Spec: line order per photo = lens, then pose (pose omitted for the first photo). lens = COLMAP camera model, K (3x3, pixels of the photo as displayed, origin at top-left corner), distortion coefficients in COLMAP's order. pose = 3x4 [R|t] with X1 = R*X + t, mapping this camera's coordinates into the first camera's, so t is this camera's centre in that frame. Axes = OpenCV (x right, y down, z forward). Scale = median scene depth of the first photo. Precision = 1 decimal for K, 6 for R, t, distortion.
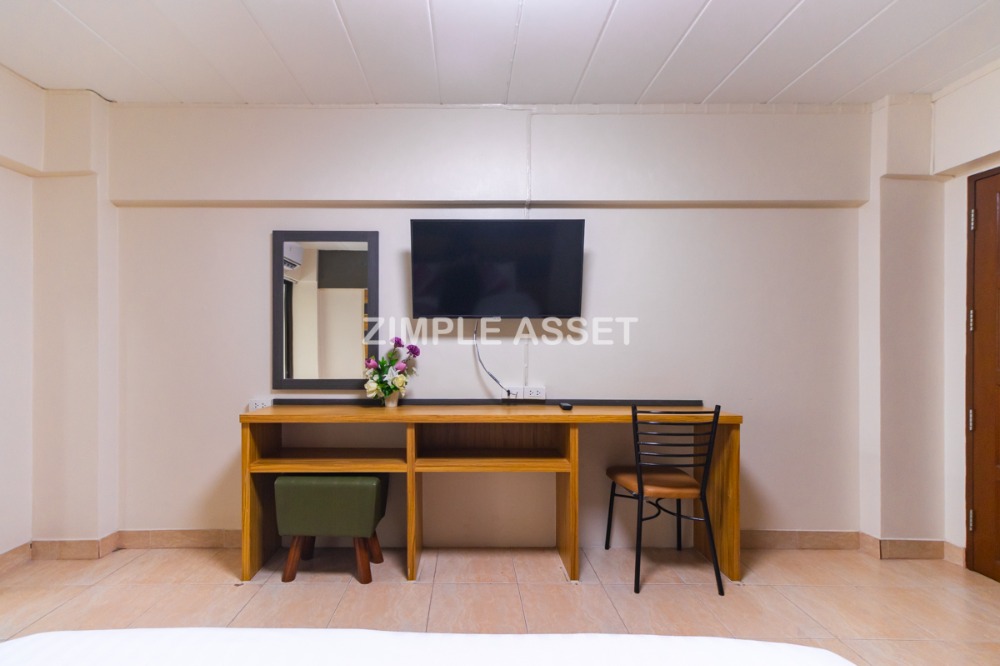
lens RADIAL K [[457.1, 0, 475.4], [0, 457.1, 349.1], [0, 0, 1]] dist [0.005412, -0.000894]
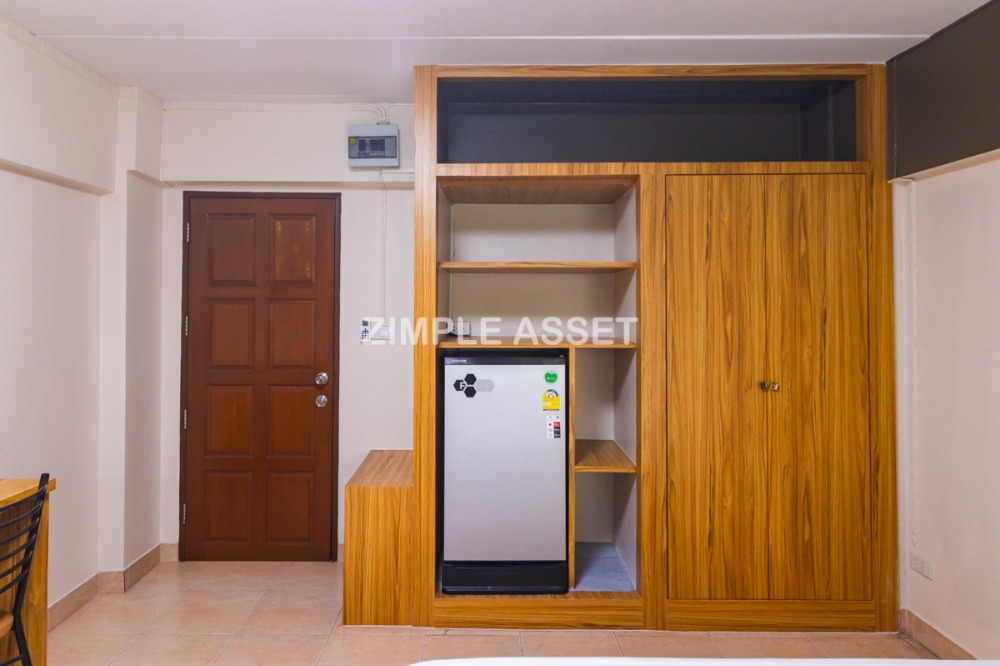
lens RADIAL K [[623.3, 0, 474.3], [0, 623.3, 285.1], [0, 0, 1]] dist [0.003376, 0.002838]
pose [[0.008809, 0.021957, 0.999720, -0.356928], [0.002351, 0.999756, -0.021978, -0.119106], [-0.999958, 0.002544, 0.008756, 0.302141]]
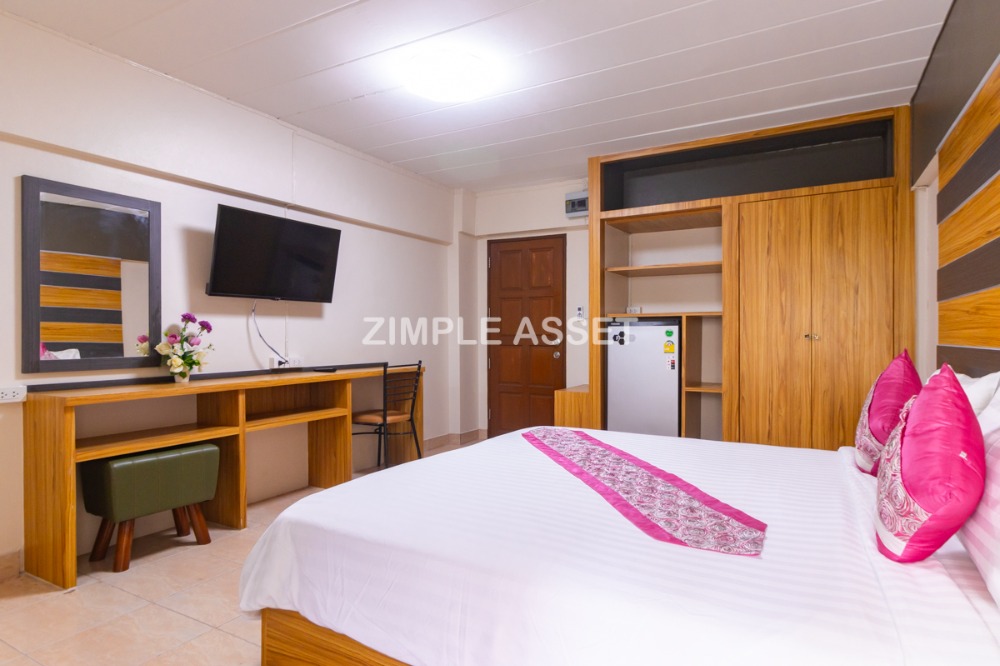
lens RADIAL K [[557.9, 0, 503.1], [0, 557.9, 336.6], [0, 0, 1]] dist [0.007503, -0.000053]
pose [[0.493000, -0.006707, 0.870004, -0.940787], [0.004750, 0.999976, 0.005018, 0.023853], [-0.870016, 0.001659, 0.493020, -0.224604]]
